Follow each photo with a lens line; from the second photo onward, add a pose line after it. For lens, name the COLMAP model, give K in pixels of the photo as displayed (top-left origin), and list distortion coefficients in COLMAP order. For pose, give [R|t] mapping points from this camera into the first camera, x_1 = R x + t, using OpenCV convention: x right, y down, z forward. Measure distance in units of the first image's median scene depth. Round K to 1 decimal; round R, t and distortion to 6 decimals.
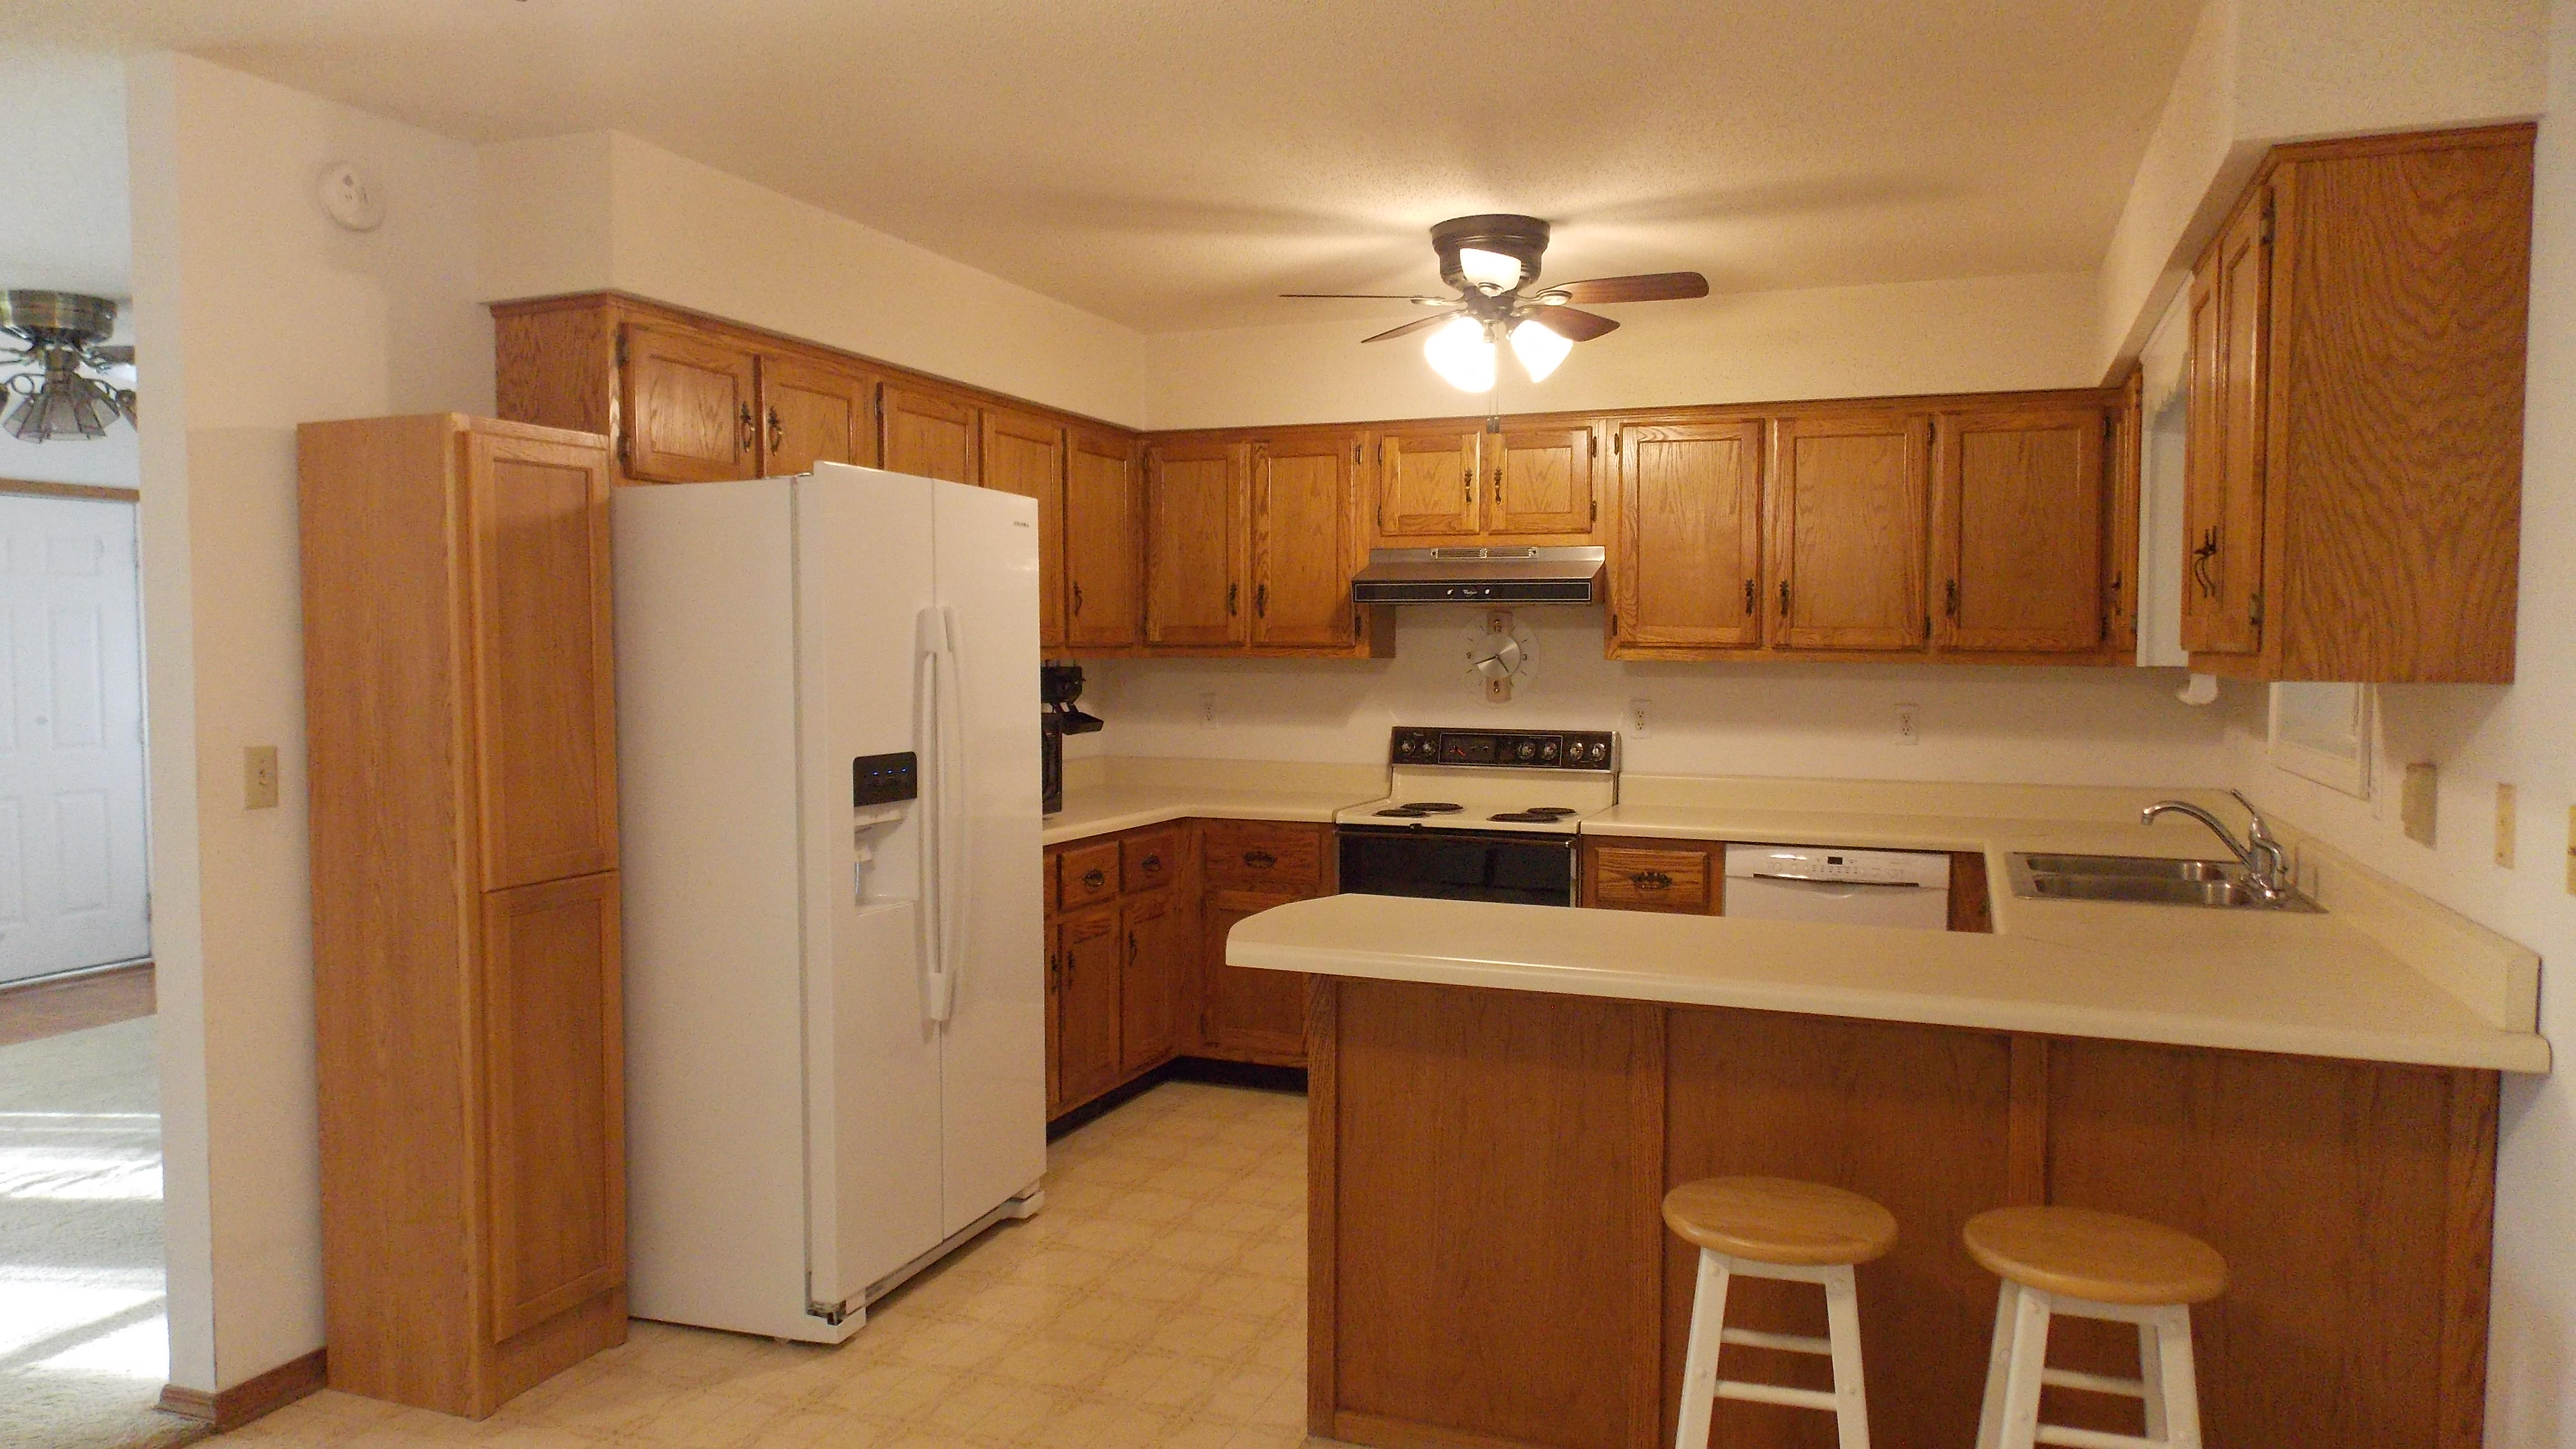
lens RADIAL K [[1724.0, 0, 1288.0], [0, 1724.0, 724.5], [0, 0, 1]] dist [0.003533, -0.001274]
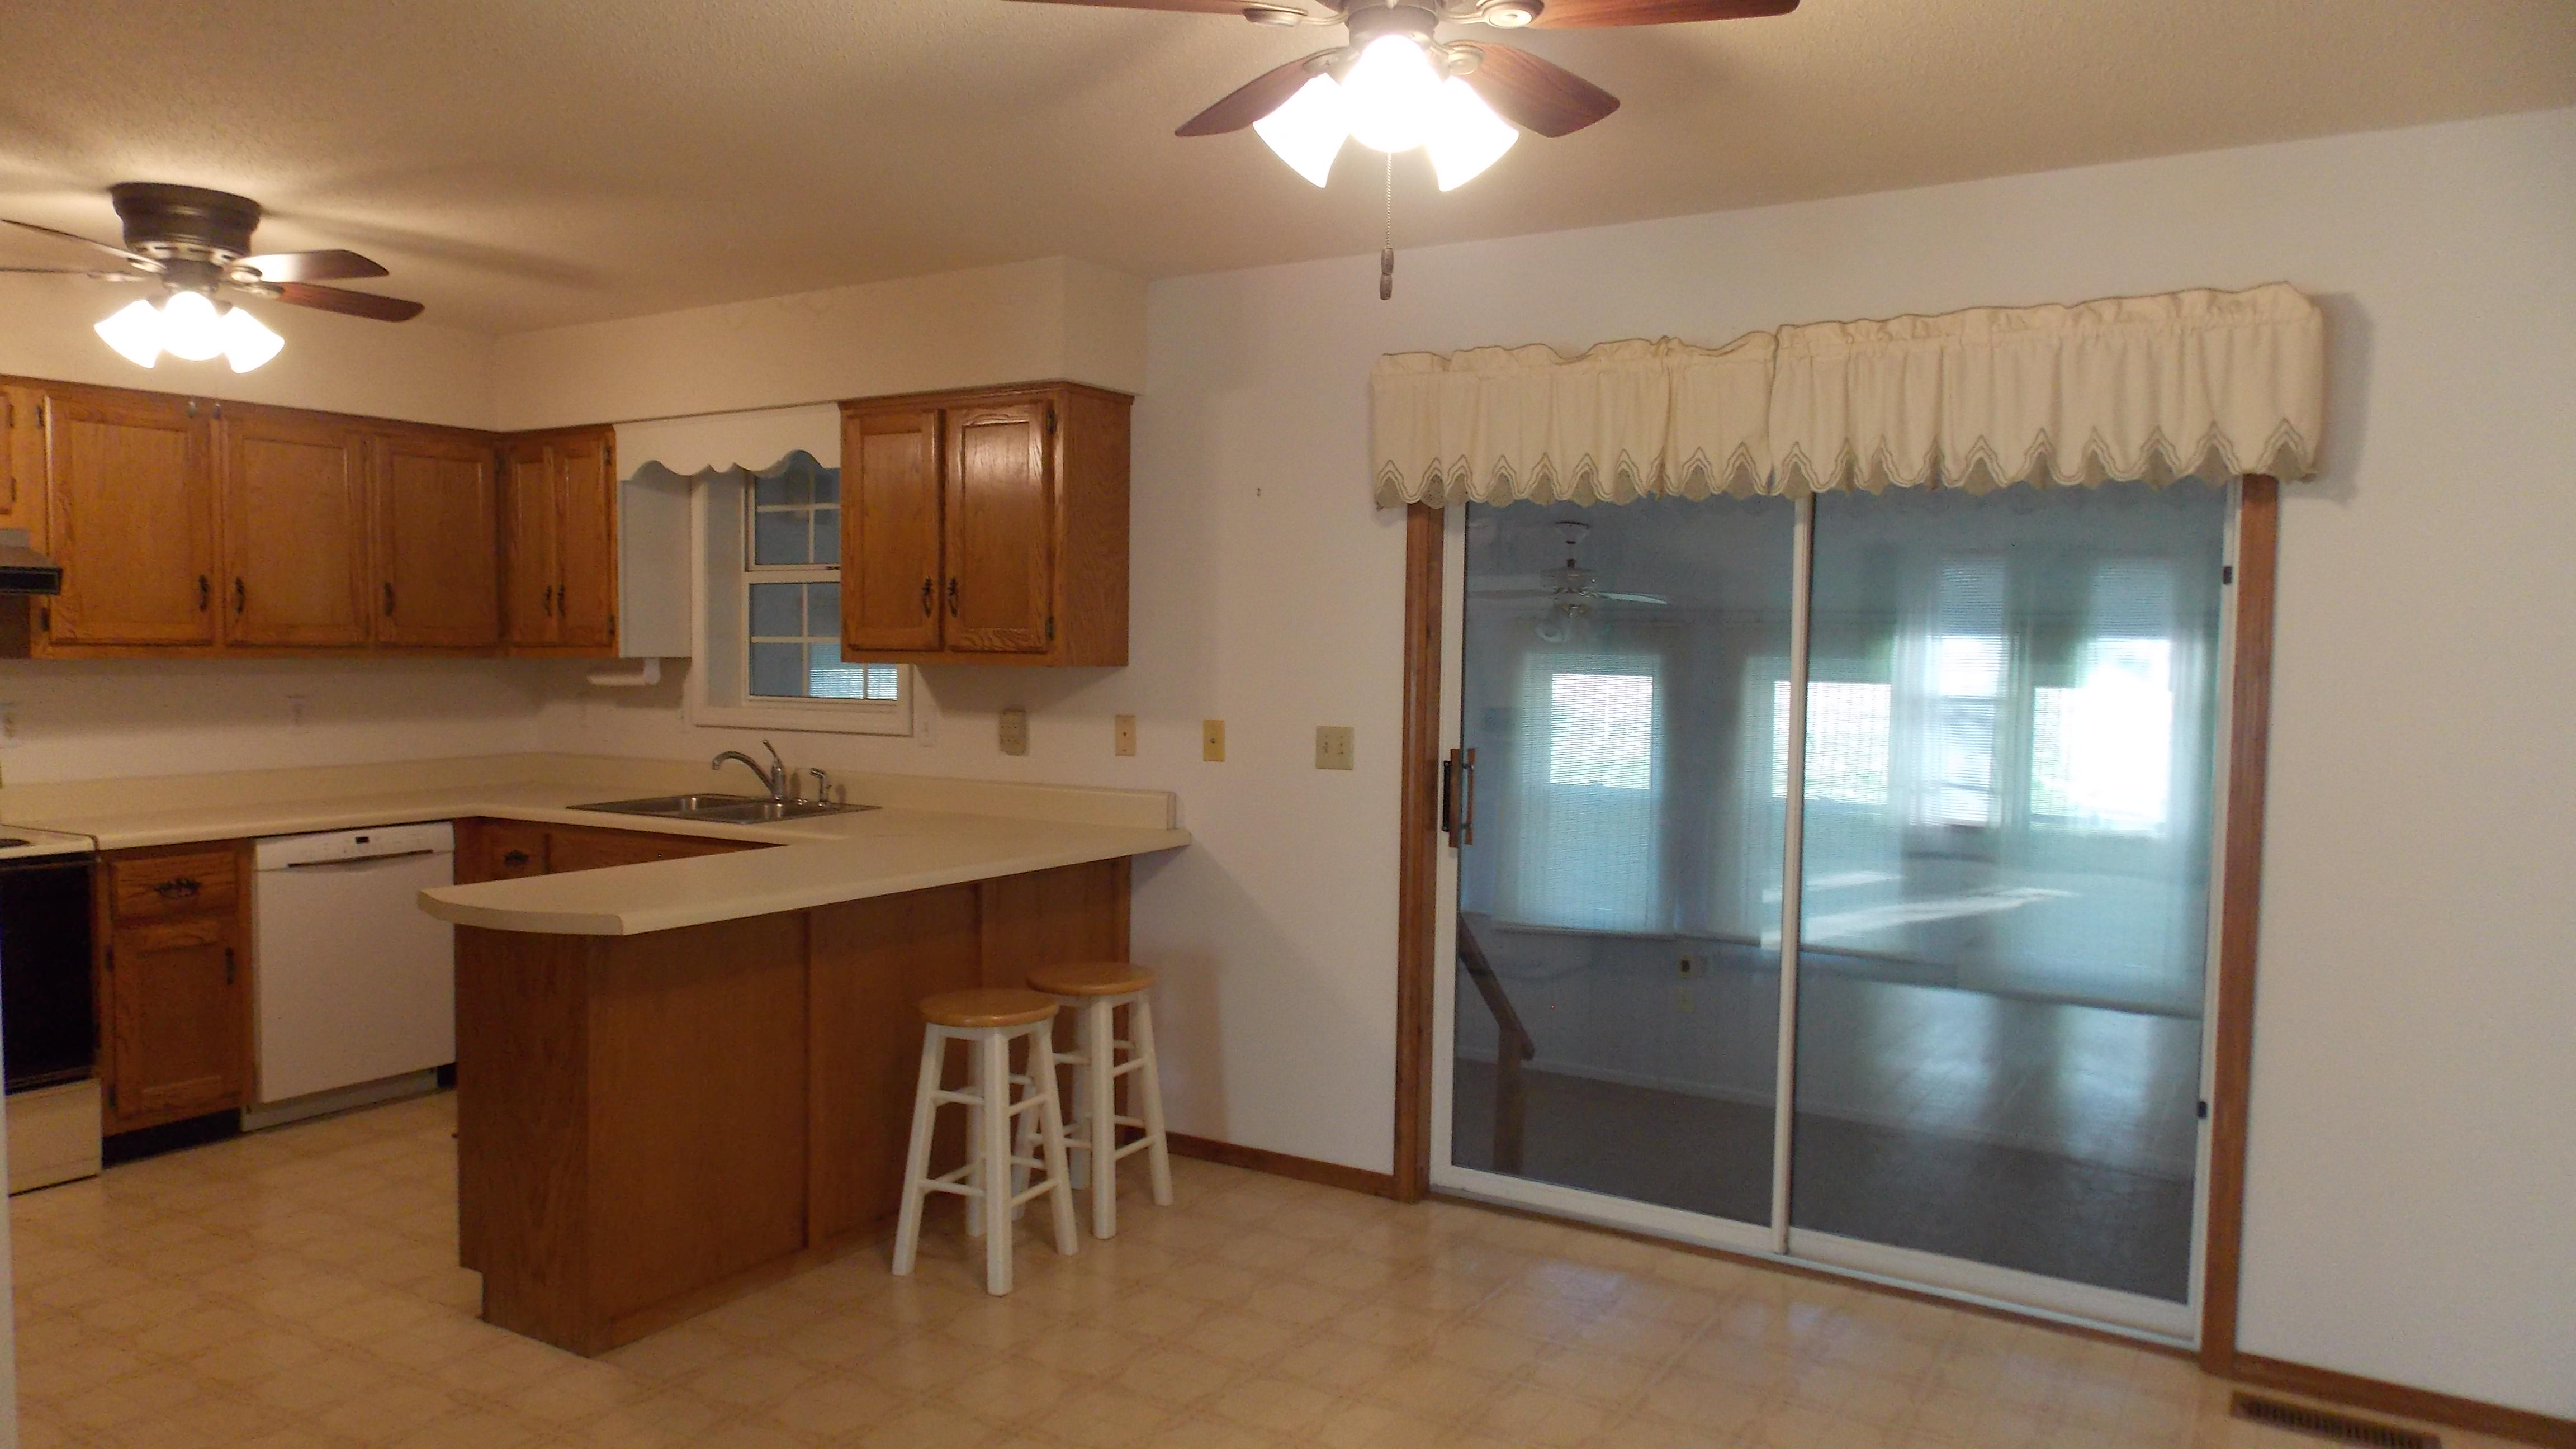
lens RADIAL K [[1724.0, 0, 1288.0], [0, 1724.0, 724.5], [0, 0, 1]] dist [0.003533, -0.001274]
pose [[0.162513, -0.049224, 0.985478, -1.793550], [0.040930, 0.998232, 0.043111, -0.046331], [-0.985857, 0.033330, 0.164240, 0.663898]]
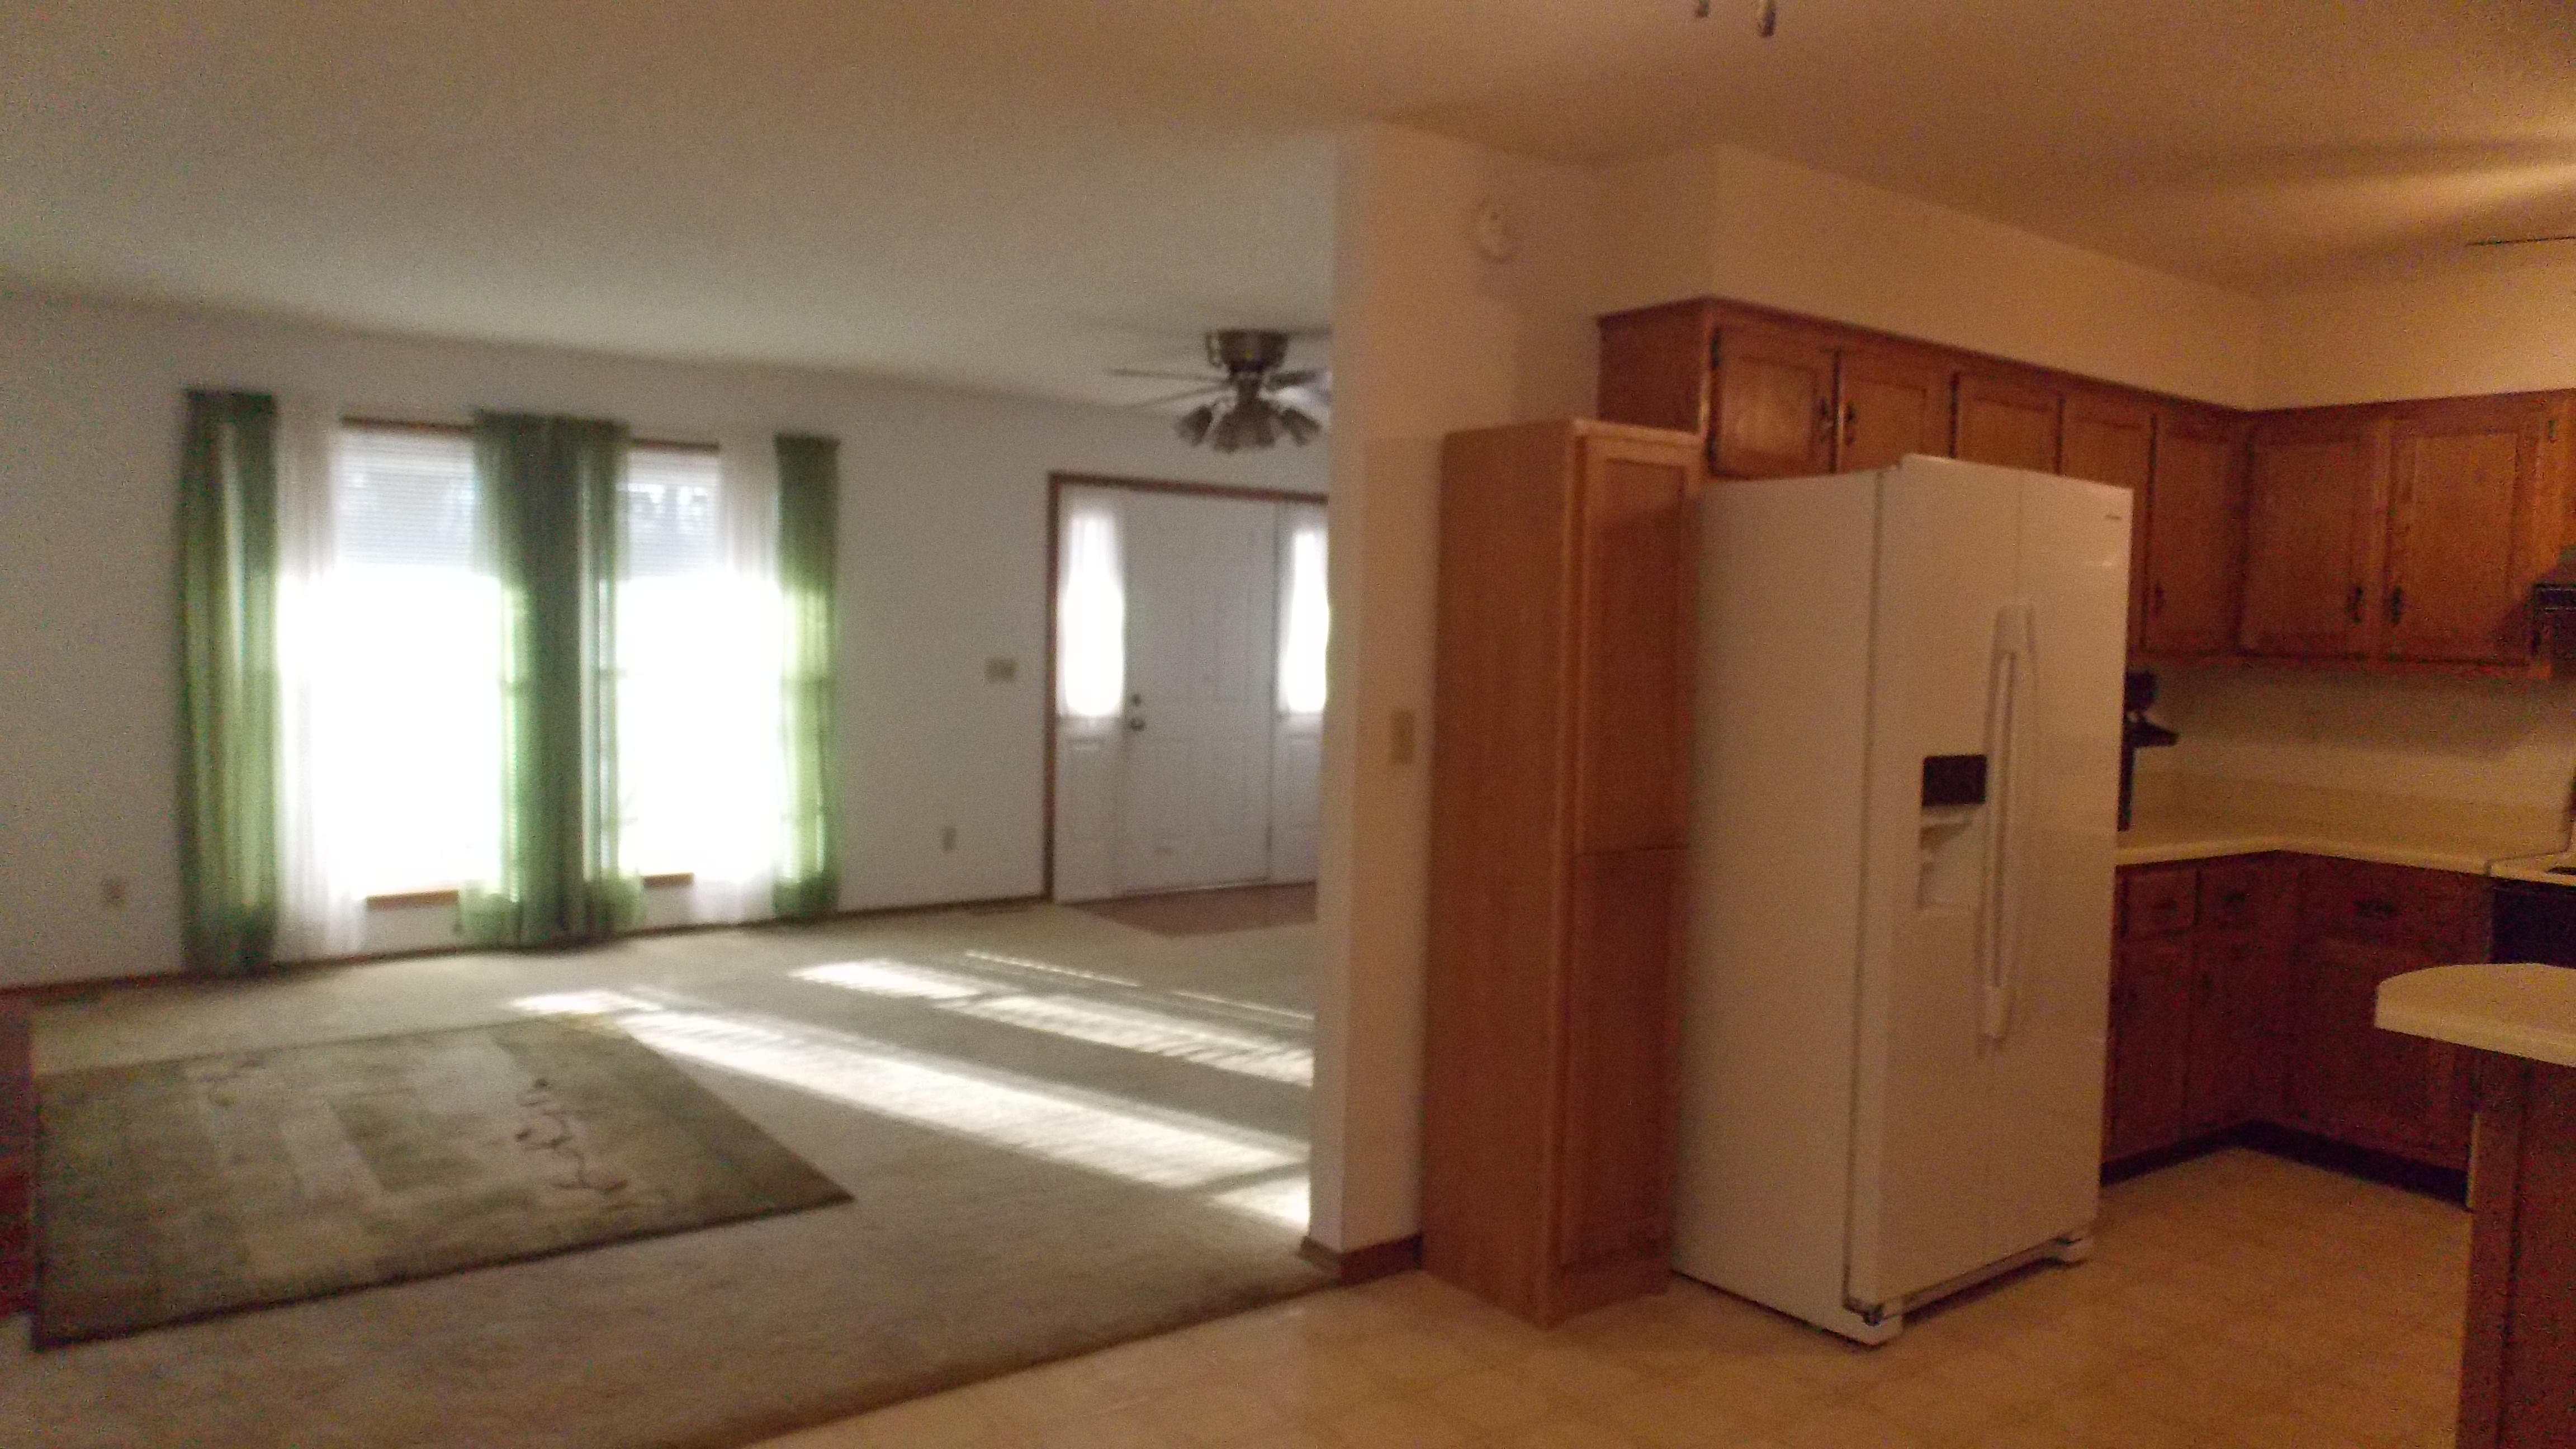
lens RADIAL K [[1724.0, 0, 1288.0], [0, 1724.0, 724.5], [0, 0, 1]] dist [0.003533, -0.001274]
pose [[0.840691, 0.061156, -0.538050, -0.023205], [-0.058884, 0.998035, 0.021435, 0.001005], [0.538304, 0.013662, 0.842640, -0.016876]]
